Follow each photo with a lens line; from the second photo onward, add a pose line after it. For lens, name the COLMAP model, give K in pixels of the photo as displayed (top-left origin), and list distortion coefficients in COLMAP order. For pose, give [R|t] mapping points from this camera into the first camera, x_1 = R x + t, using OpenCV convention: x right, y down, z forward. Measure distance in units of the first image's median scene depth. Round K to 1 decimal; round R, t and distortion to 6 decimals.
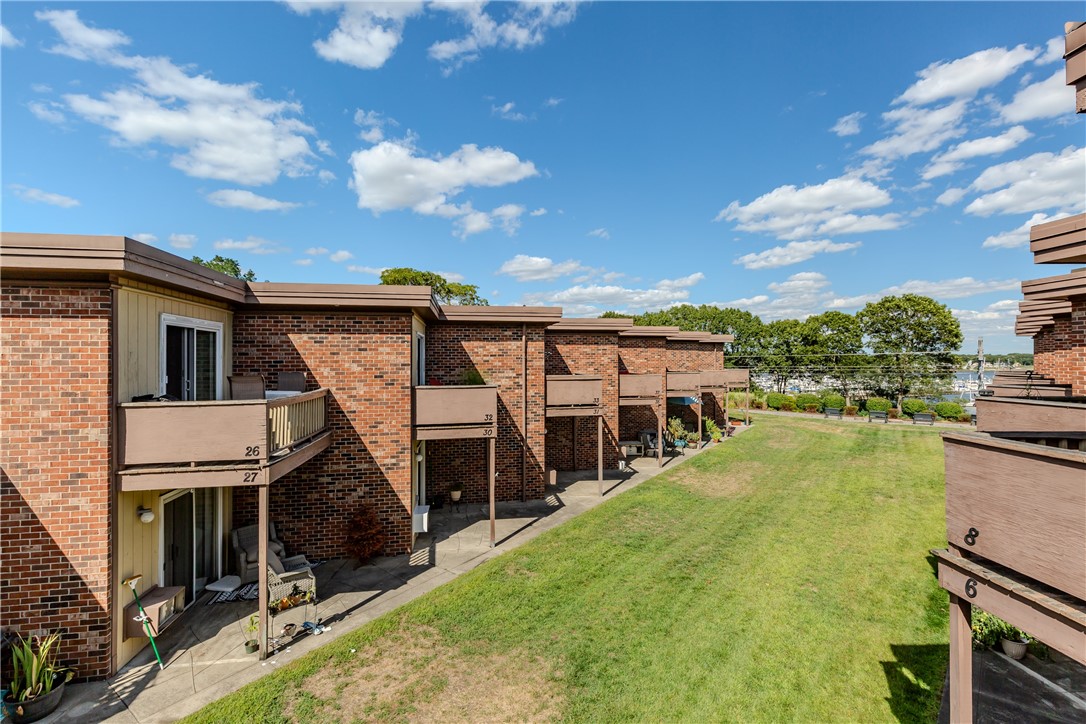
lens RADIAL K [[491.5, 0, 544.2], [0, 491.5, 361.2], [0, 0, 1]] dist [0.016221, -0.000982]
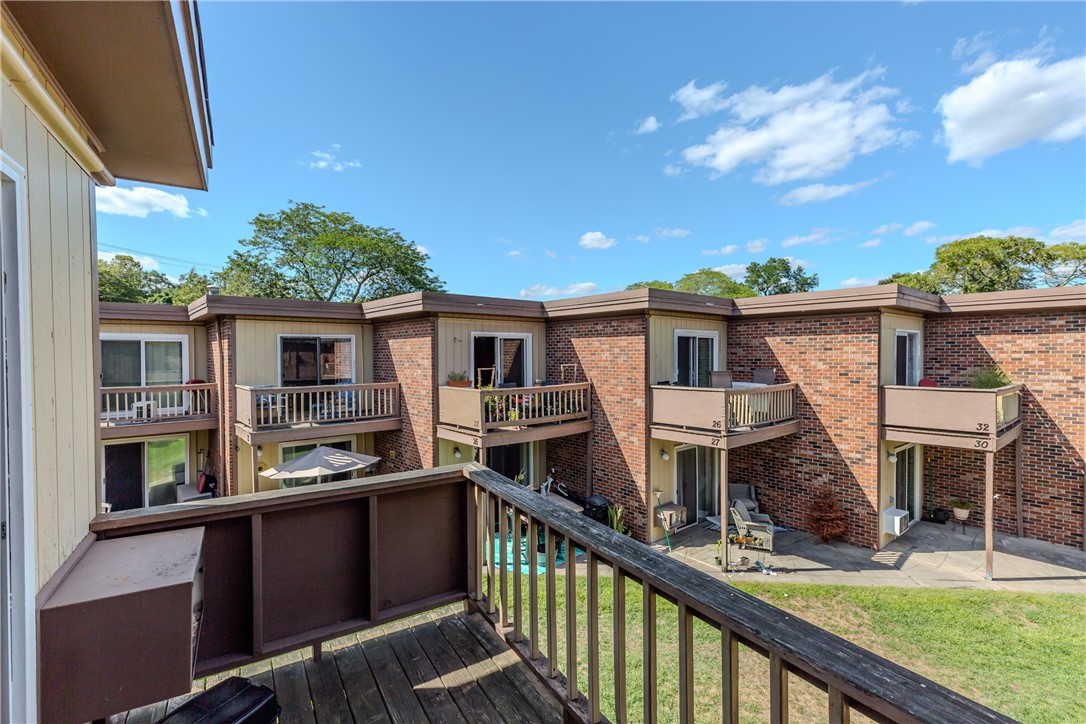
lens RADIAL K [[491.5, 0, 544.2], [0, 491.5, 361.2], [0, 0, 1]] dist [0.016221, -0.000982]
pose [[0.508490, 0.014546, -0.860945, 0.288003], [0.001757, 0.999838, 0.017930, -0.019814], [0.861066, -0.010630, 0.508382, -0.114336]]
